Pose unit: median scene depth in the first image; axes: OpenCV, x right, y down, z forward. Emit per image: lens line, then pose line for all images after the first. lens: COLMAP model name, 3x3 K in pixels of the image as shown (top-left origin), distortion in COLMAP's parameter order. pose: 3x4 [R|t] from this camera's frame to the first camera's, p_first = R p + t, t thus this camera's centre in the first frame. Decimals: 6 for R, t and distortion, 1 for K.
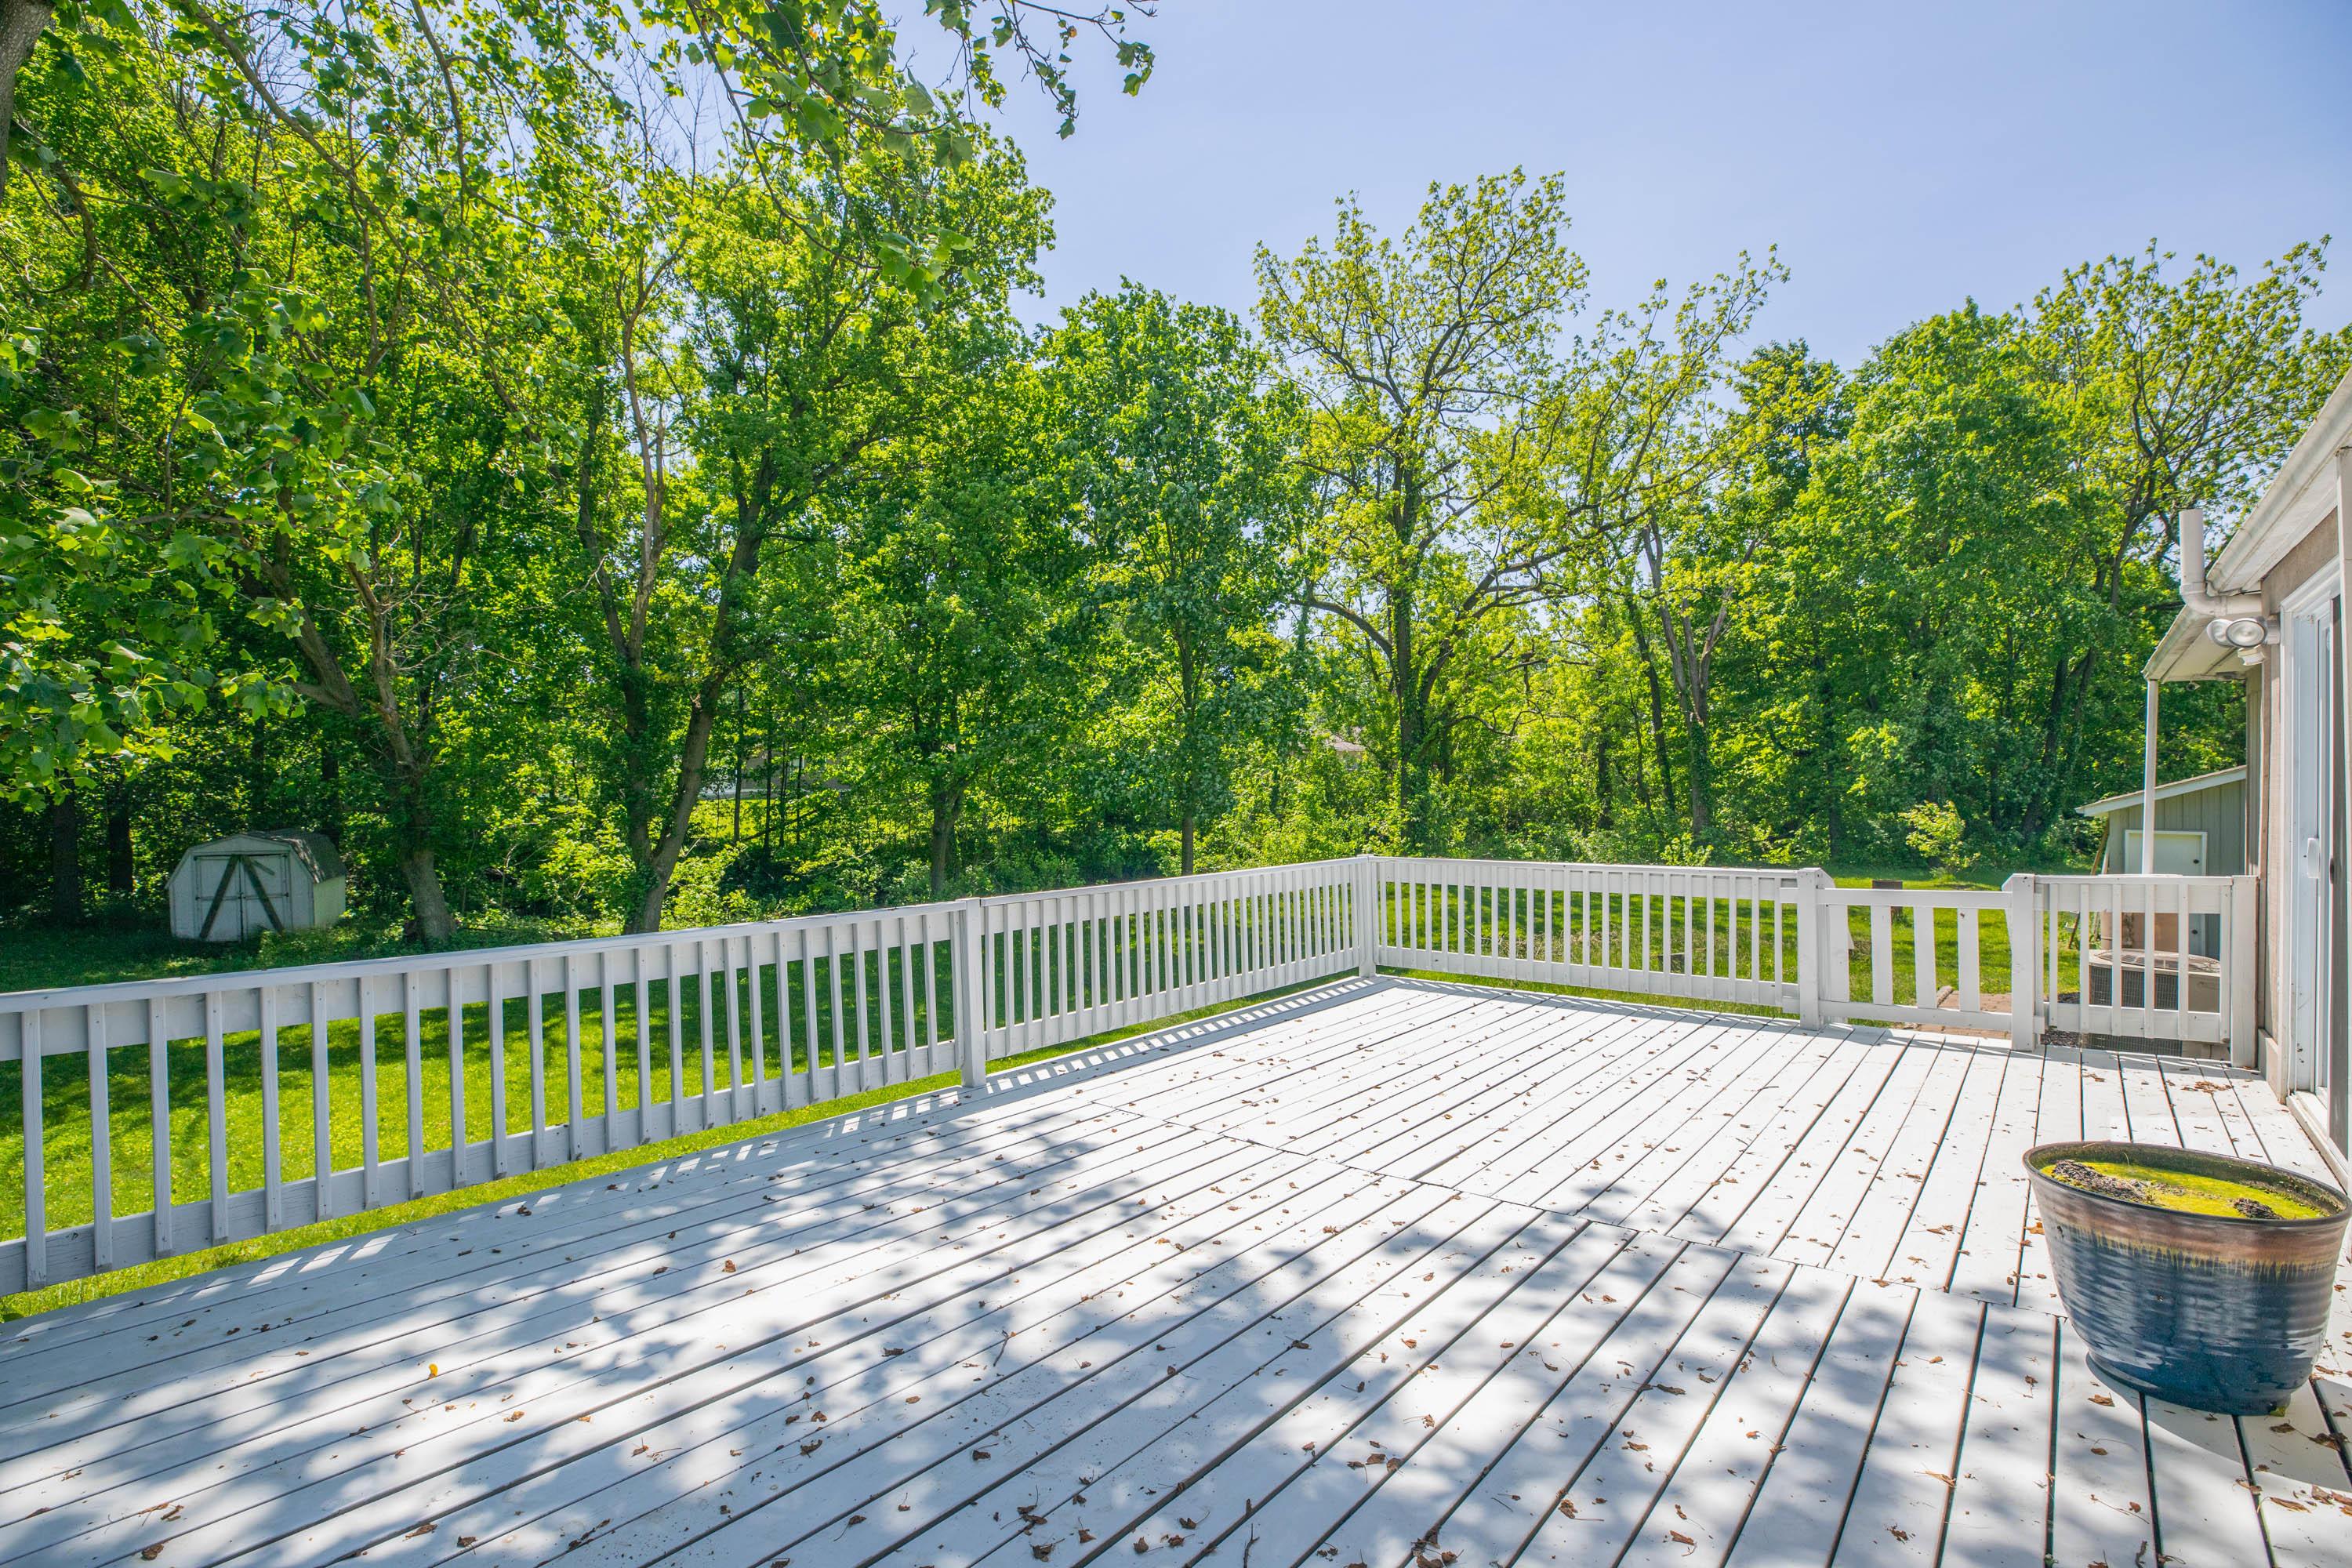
lens RADIAL K [[1054.4, 0, 1182.7], [0, 1054.4, 793.5], [0, 0, 1]] dist [0.007899, -0.002670]
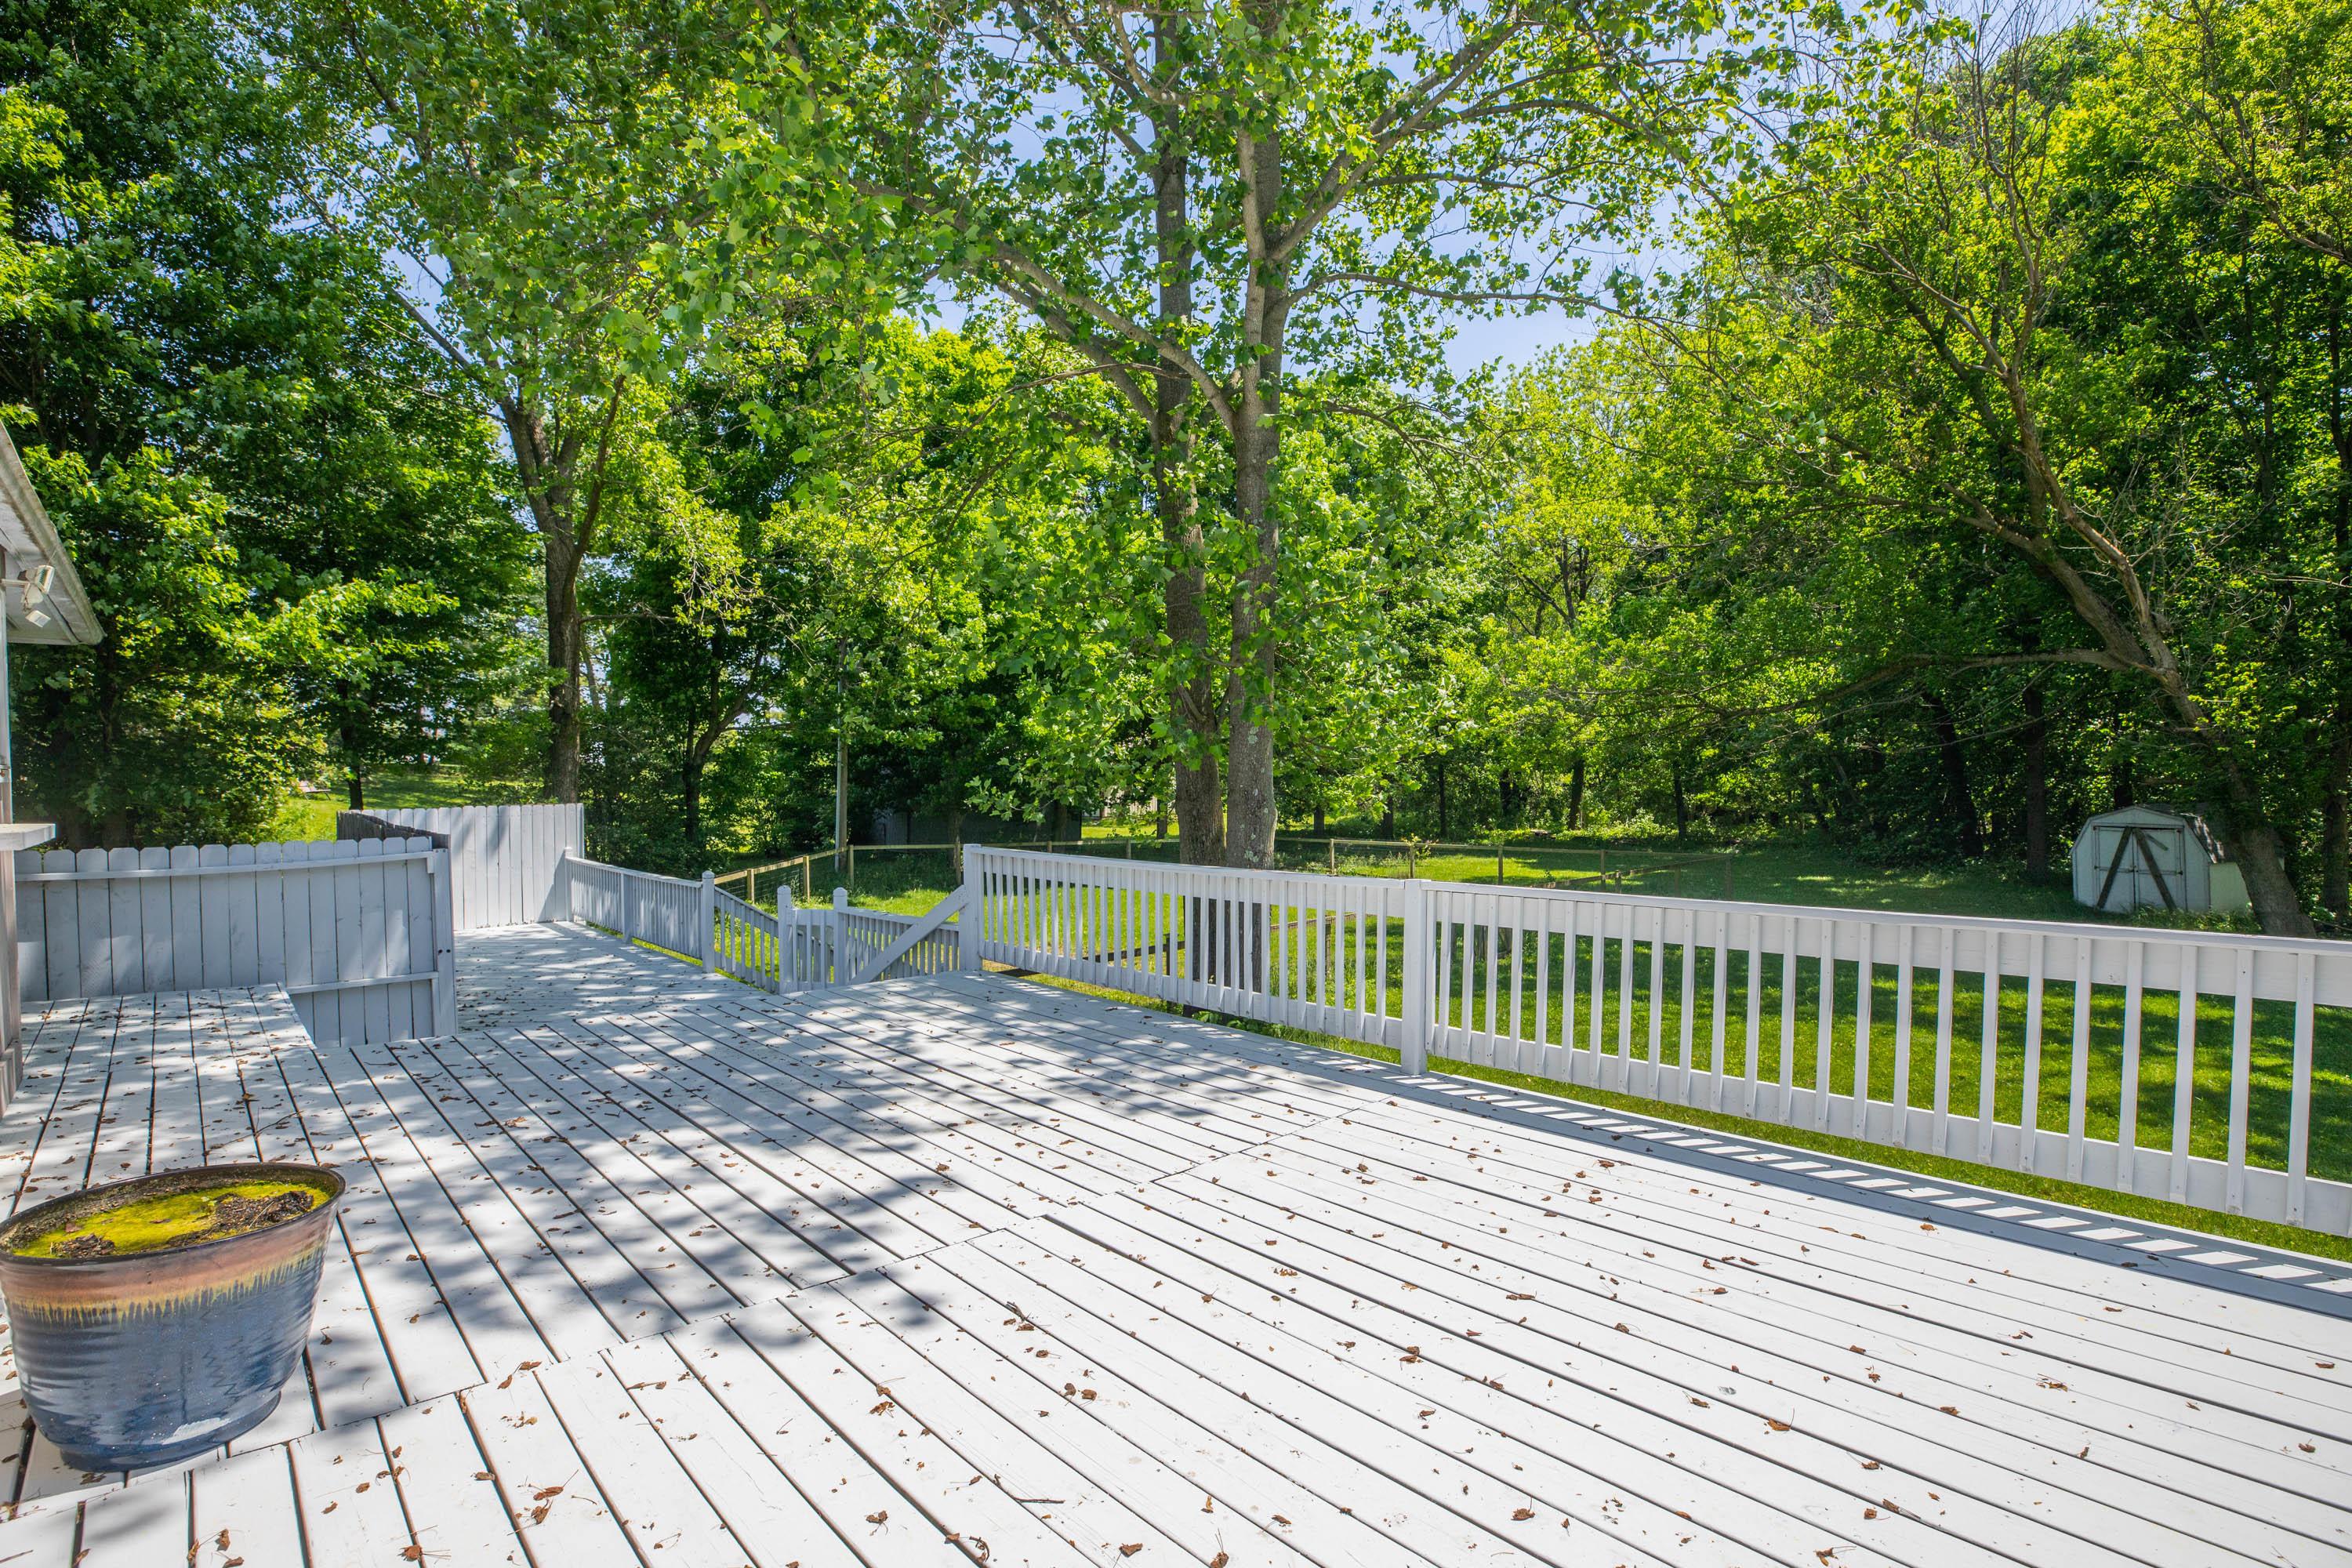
lens RADIAL K [[1088.8, 0, 1179.8], [0, 1088.8, 780.2], [0, 0, 1]] dist [-0.003842, 0.001220]
pose [[-0.120185, -0.000171, -0.992752, 1.017720], [0.014976, 0.999886, -0.001986, 0.010391], [0.992639, -0.015106, -0.120169, 1.139862]]
